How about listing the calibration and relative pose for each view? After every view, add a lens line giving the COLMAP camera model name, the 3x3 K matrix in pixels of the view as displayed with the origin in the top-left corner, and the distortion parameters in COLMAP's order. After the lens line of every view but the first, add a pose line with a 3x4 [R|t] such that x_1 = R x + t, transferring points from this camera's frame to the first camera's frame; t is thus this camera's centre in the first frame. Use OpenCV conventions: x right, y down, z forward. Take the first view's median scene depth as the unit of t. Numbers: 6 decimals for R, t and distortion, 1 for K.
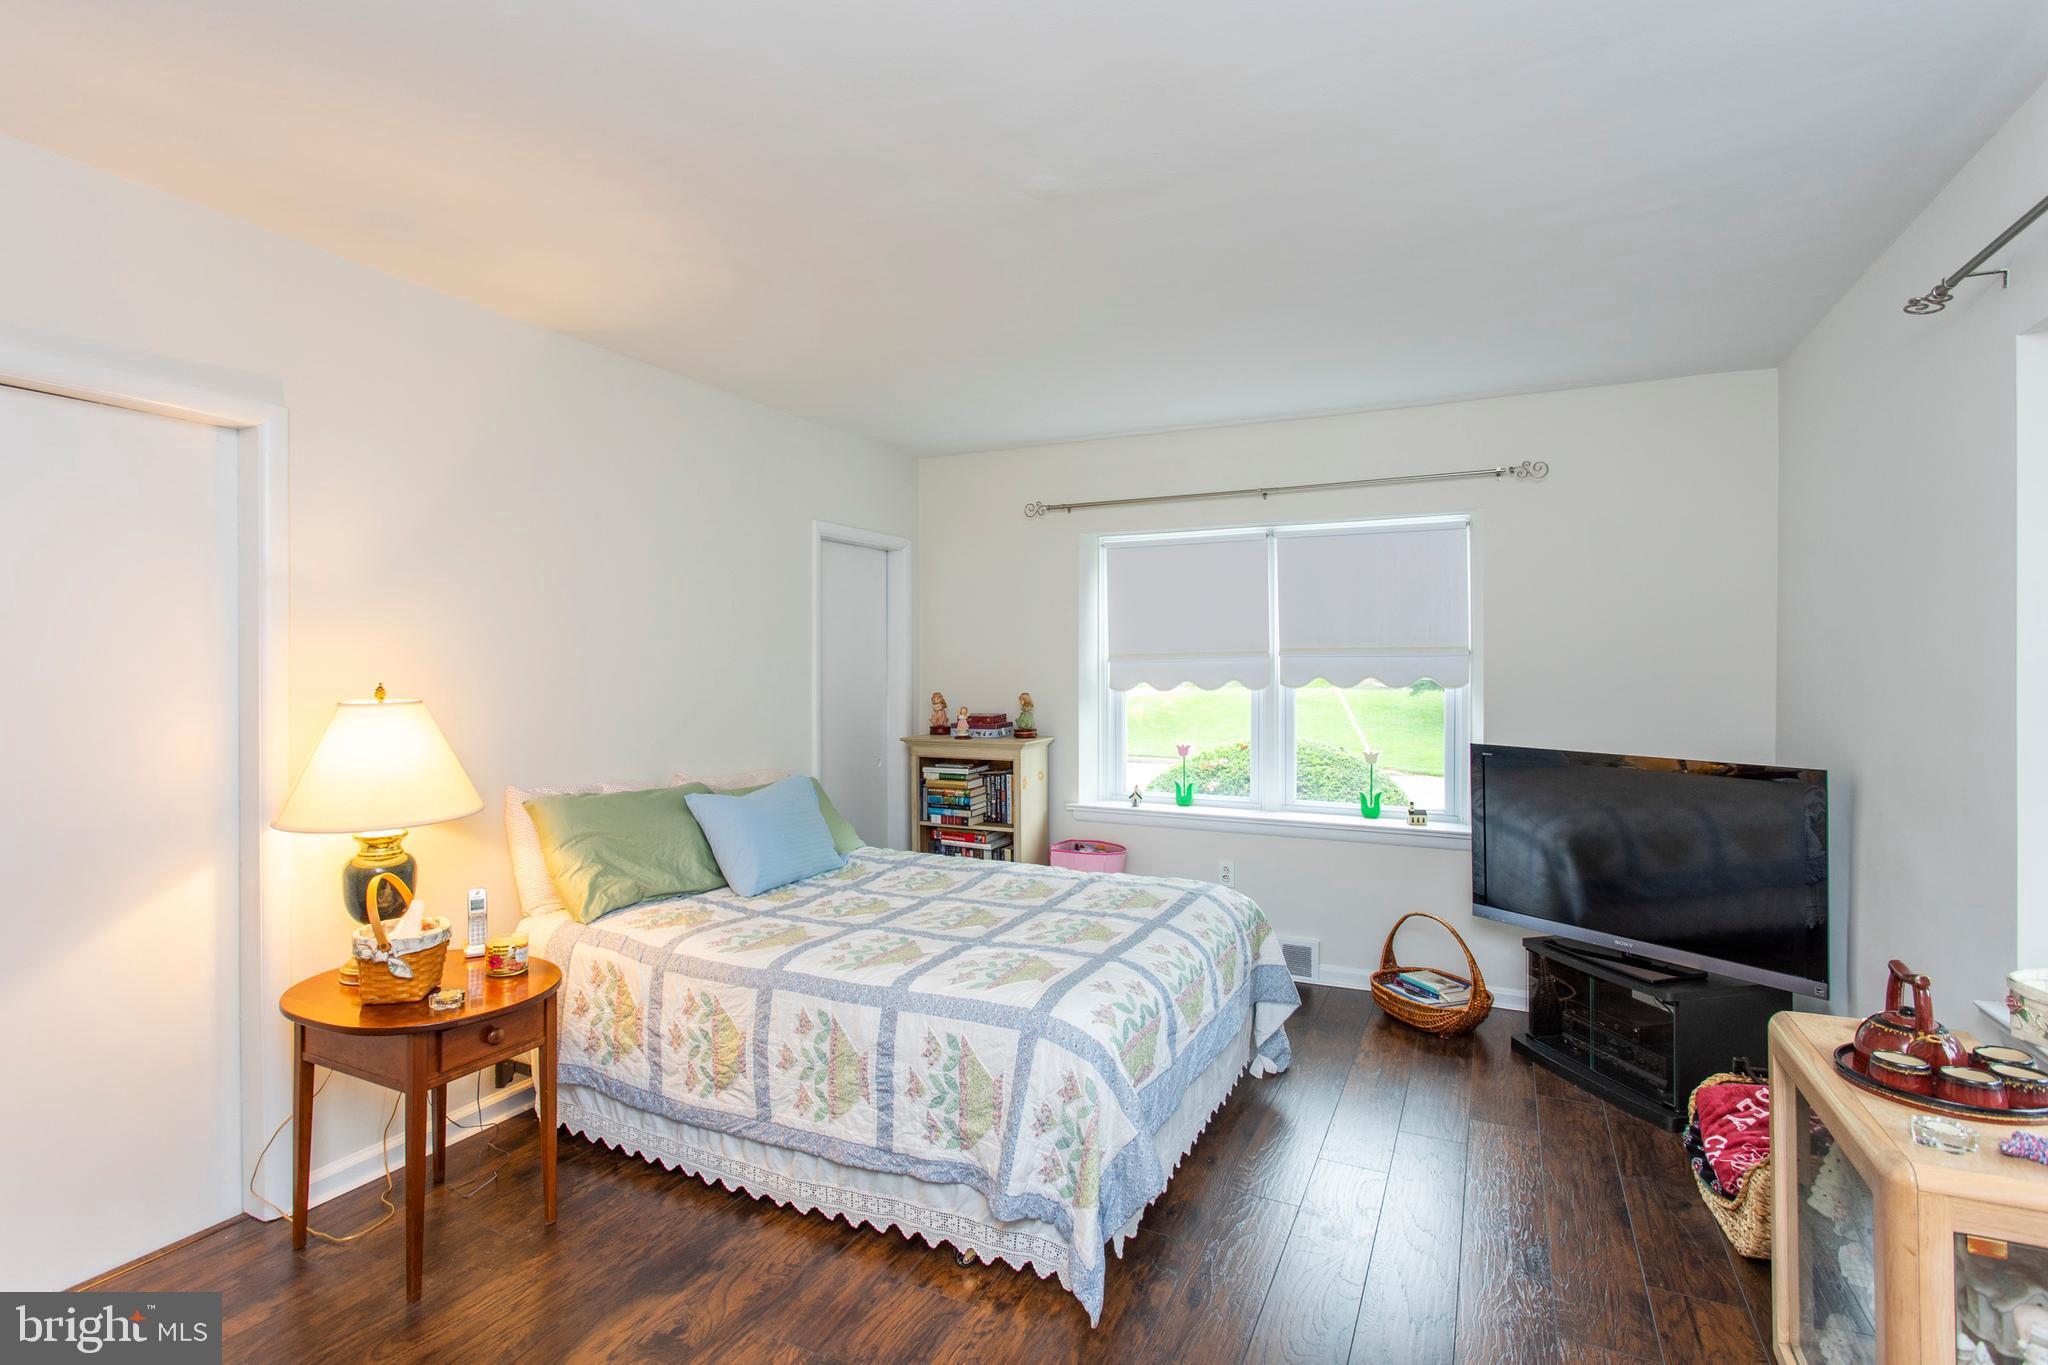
lens RADIAL K [[968.6, 0, 1015.7], [0, 968.6, 666.8], [0, 0, 1]] dist [-0.011374, -0.002005]
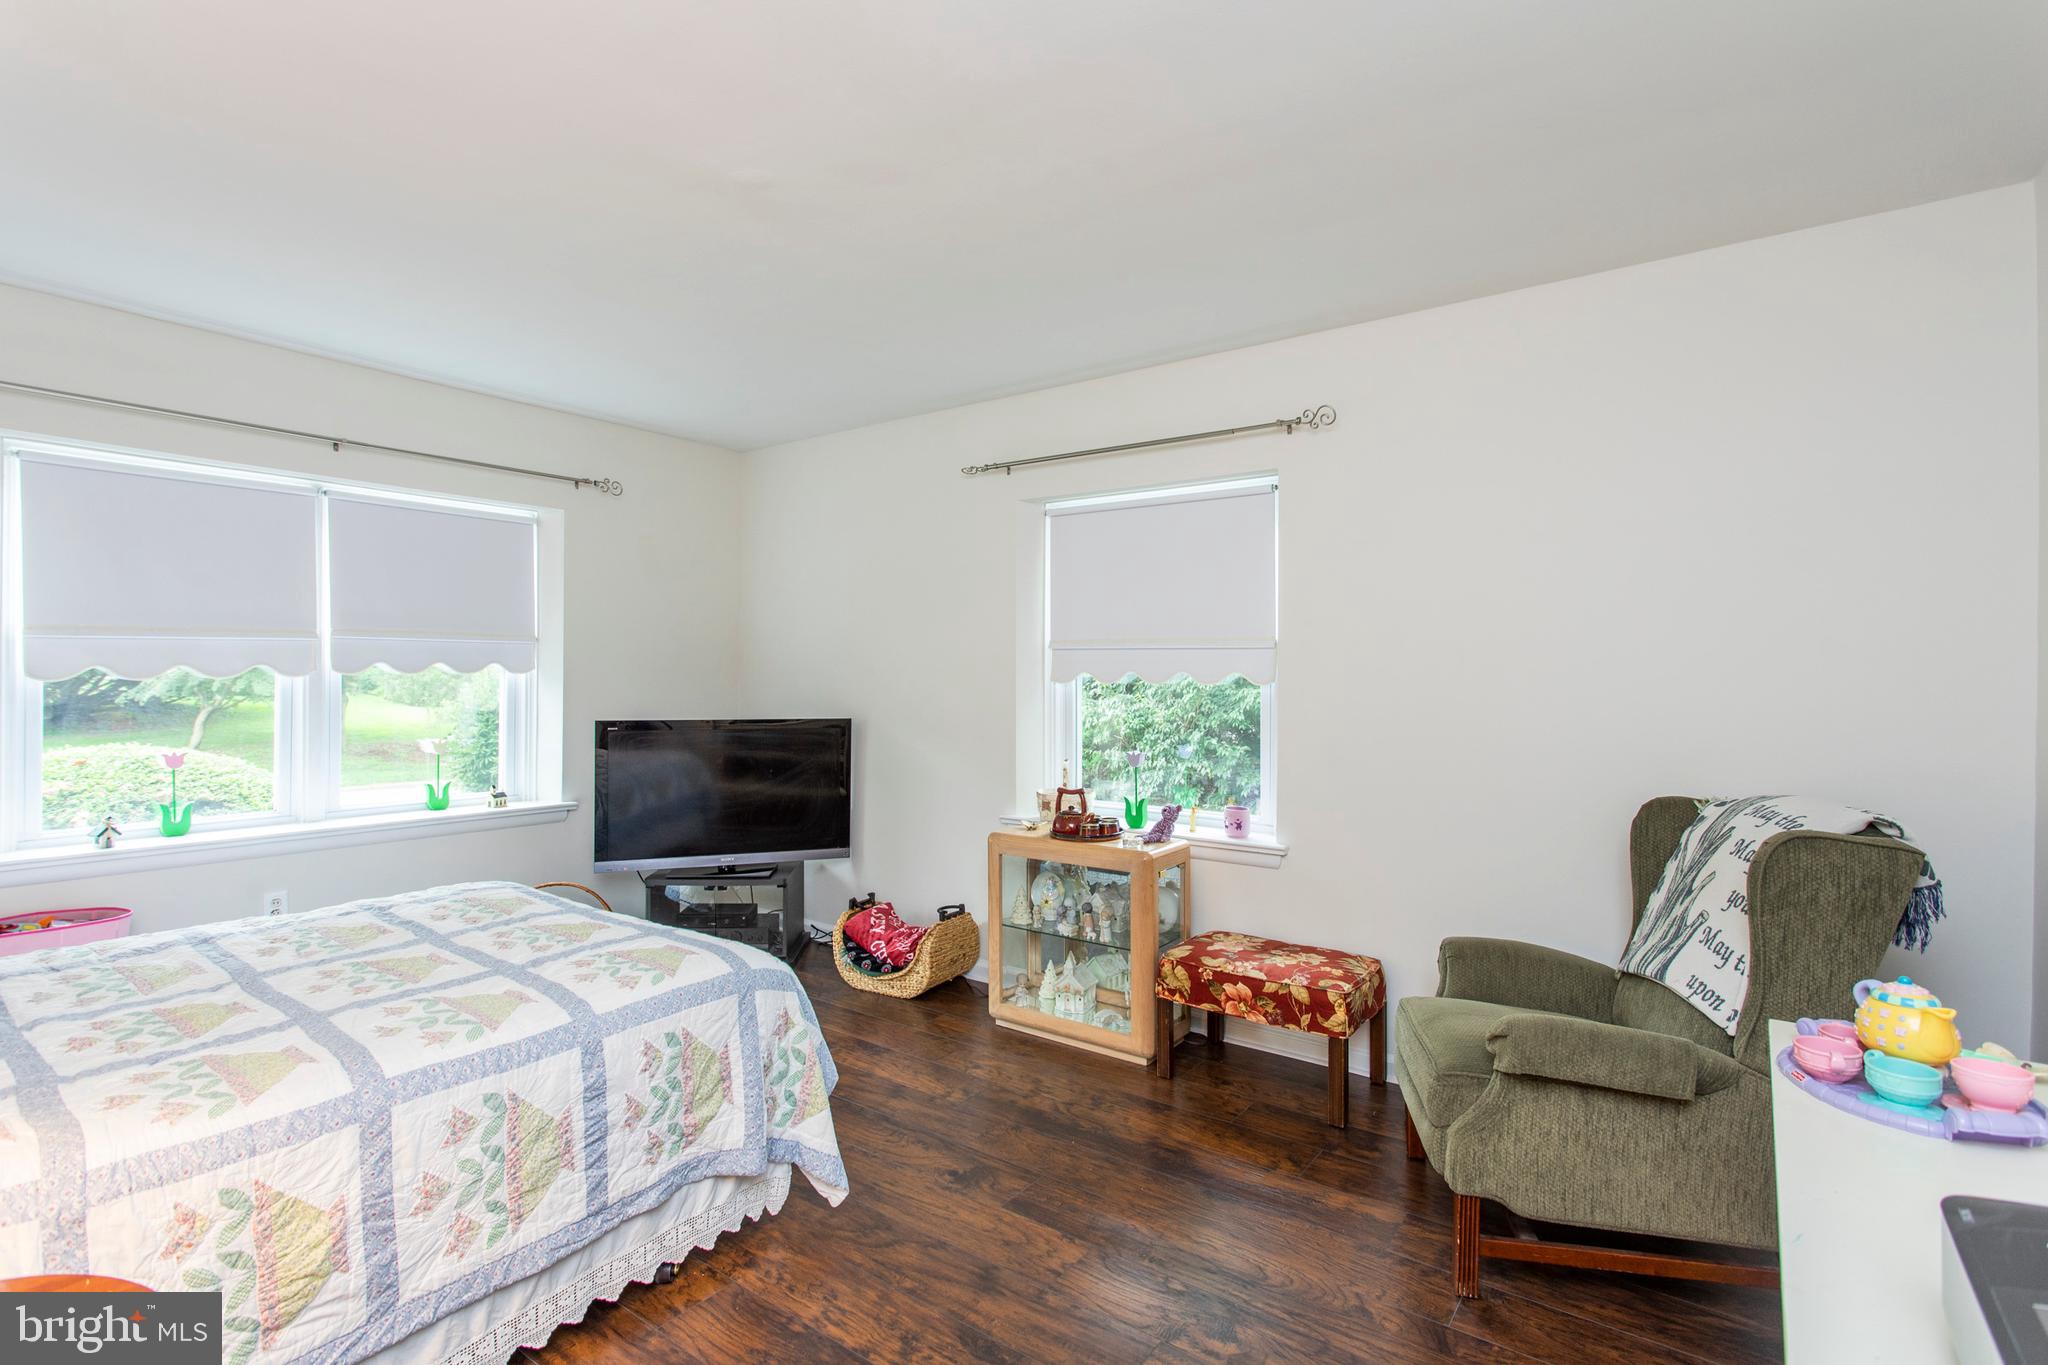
lens RADIAL K [[968.6, 0, 1010.5], [0, 968.6, 682.8], [0, 0, 1]] dist [-0.011374, -0.002005]
pose [[0.180524, -0.005281, 0.983556, -0.817906], [-0.004081, 0.999973, 0.006118, 0.038686], [-0.983562, -0.005118, 0.180497, 0.470267]]
